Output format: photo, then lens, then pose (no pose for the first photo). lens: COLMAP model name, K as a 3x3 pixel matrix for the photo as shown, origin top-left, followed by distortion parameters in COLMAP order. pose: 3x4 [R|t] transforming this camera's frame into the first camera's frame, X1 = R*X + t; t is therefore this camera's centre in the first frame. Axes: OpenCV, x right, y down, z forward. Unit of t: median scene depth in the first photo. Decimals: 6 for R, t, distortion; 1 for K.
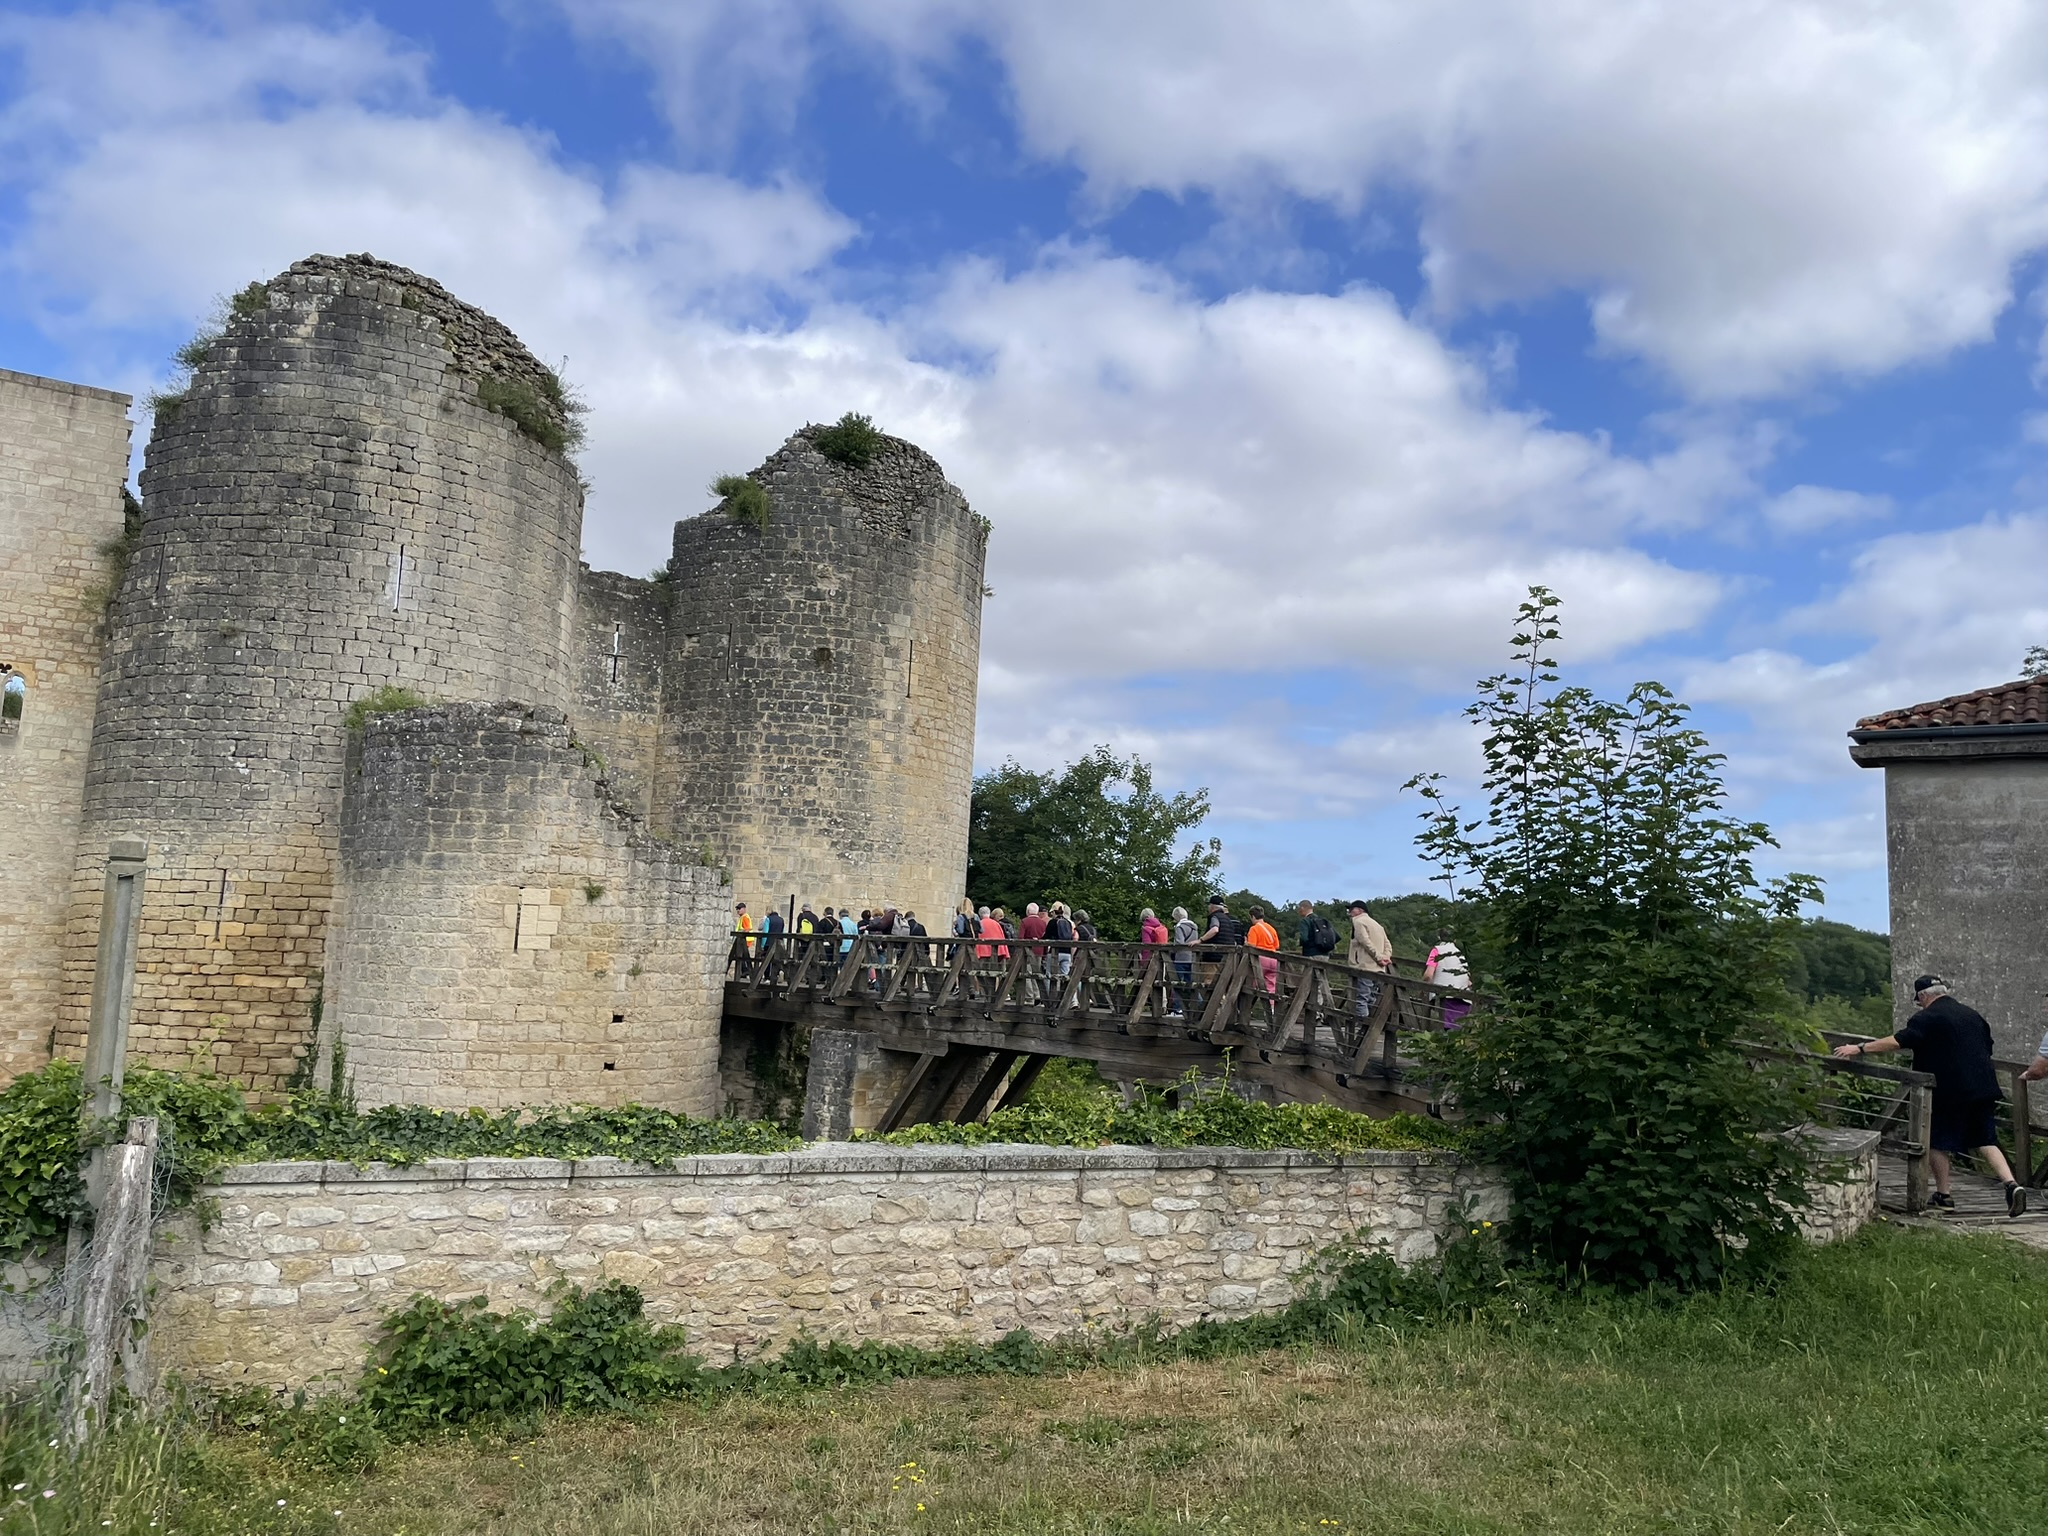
lens RADIAL K [[1542.7, 0, 1038.2], [0, 1542.7, 743.3], [0, 0, 1]] dist [0.110127, -0.172854]
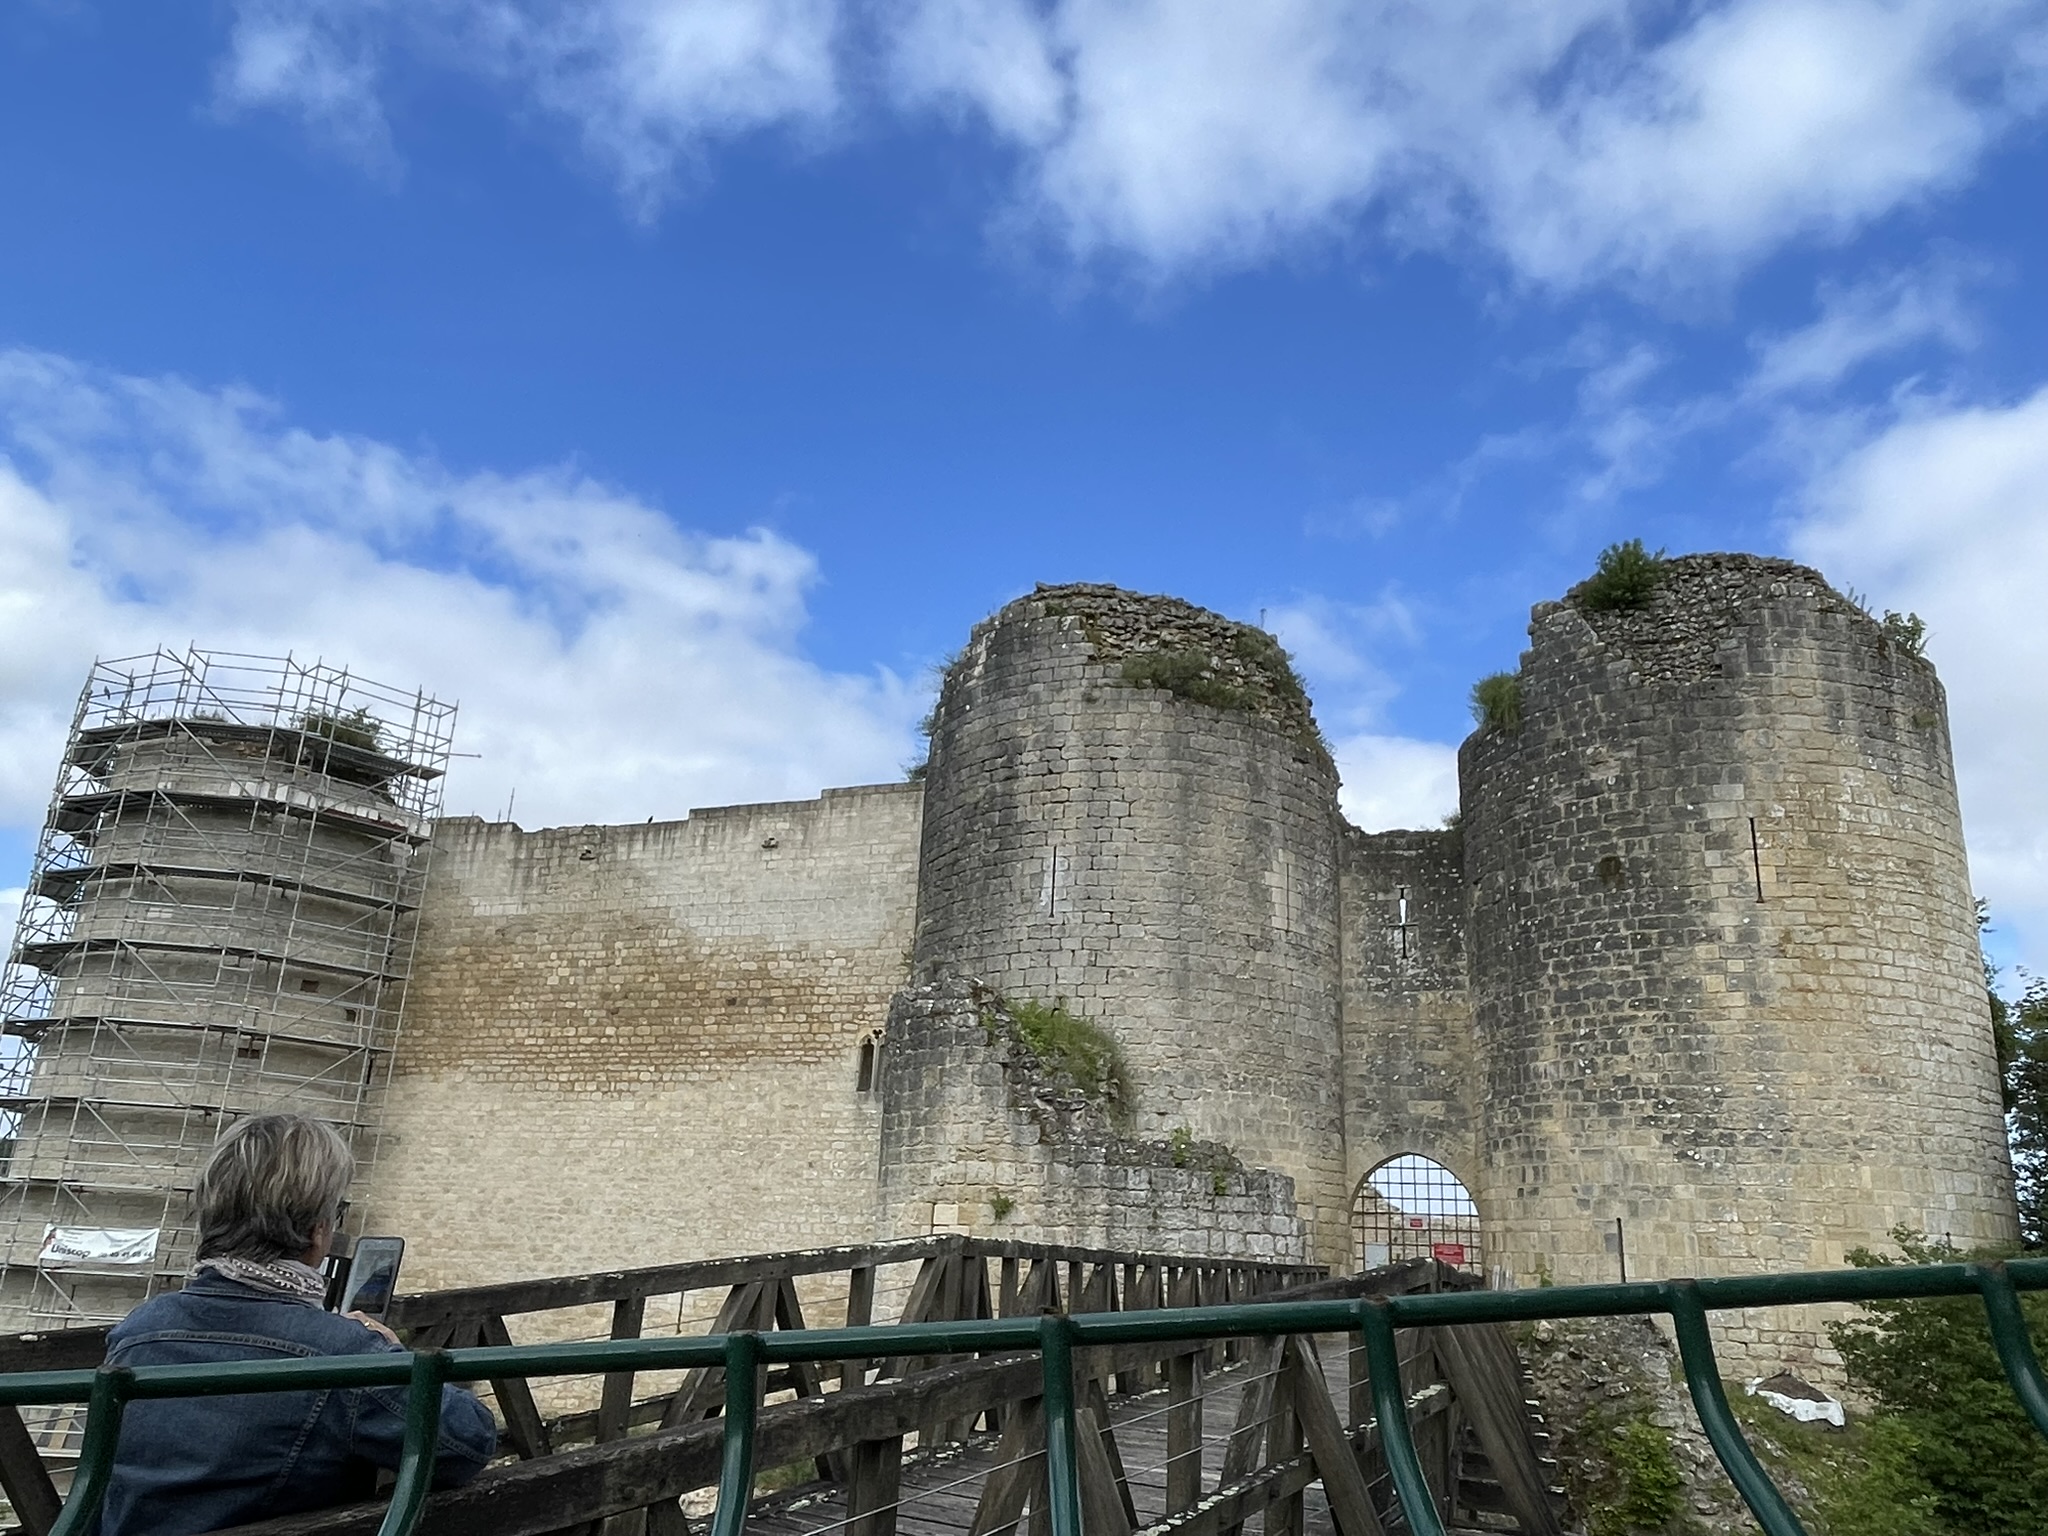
lens RADIAL K [[1446.4, 0, 1001.5], [0, 1446.4, 778.0], [0, 0, 1]] dist [-0.003403, -0.000363]
pose [[0.570407, -0.273124, -0.774622, 0.230940], [0.089425, 0.958139, -0.271980, 0.060098], [0.816480, 0.085868, 0.570953, 0.393648]]
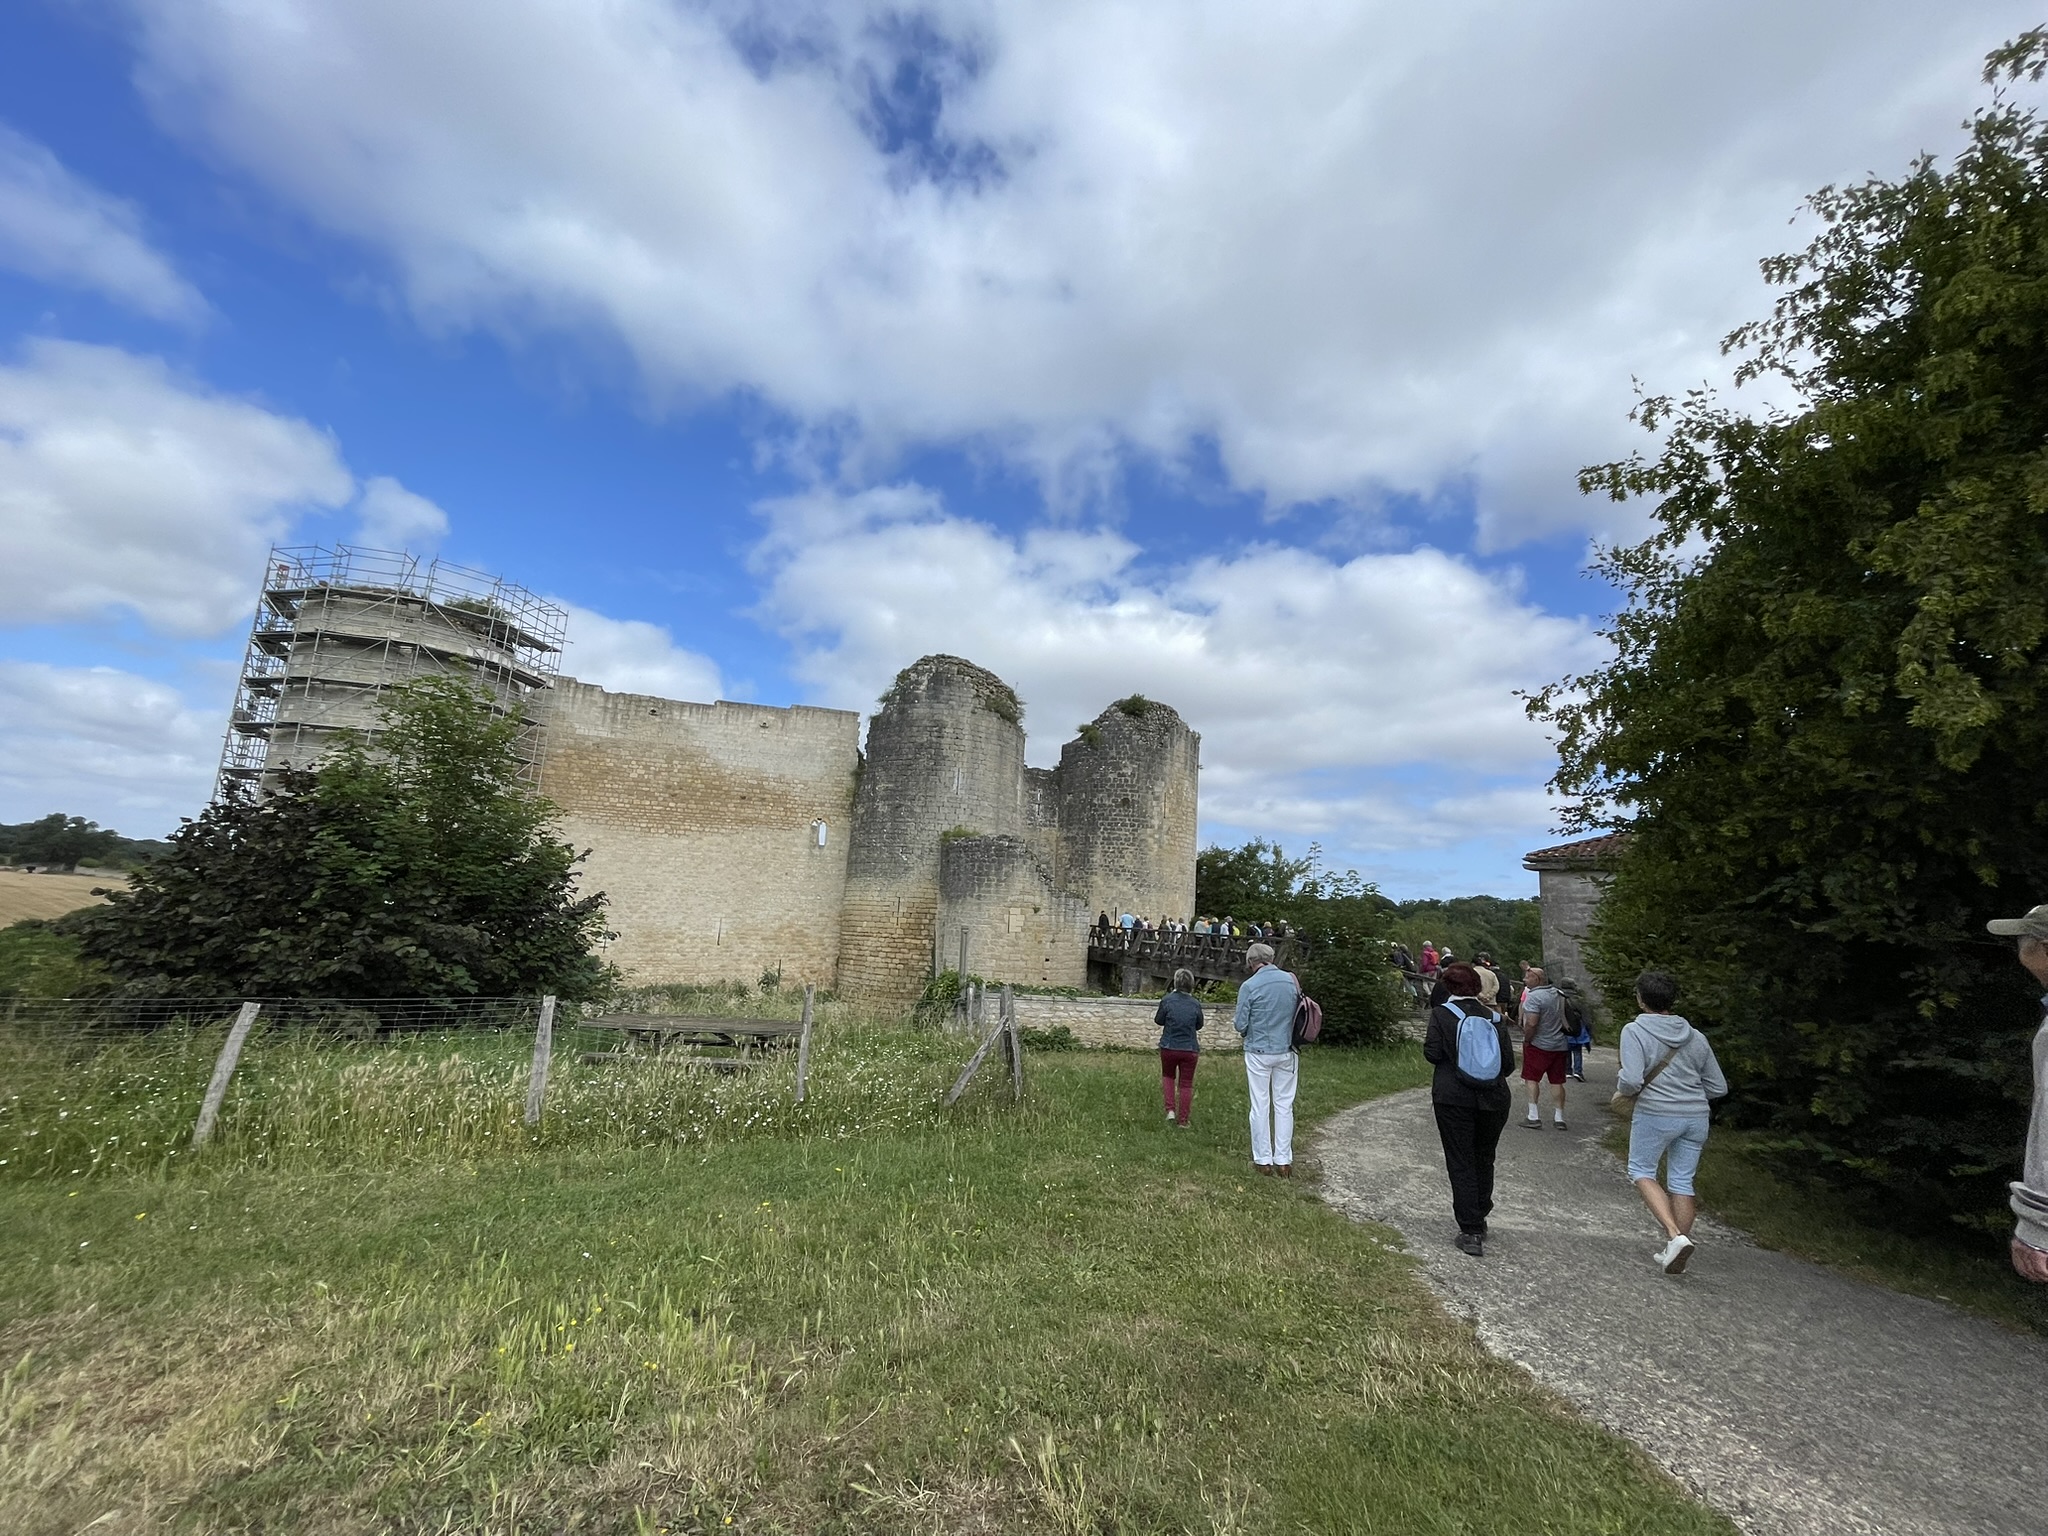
lens RADIAL K [[812.2, 0, 1019.1], [0, 812.2, 769.5], [0, 0, 1]] dist [-0.000550, -0.000014]
pose [[0.960832, -0.038590, -0.274431, 0.040951], [0.024074, 0.998137, -0.056069, -0.040950], [0.276083, 0.047266, 0.959971, -0.200348]]
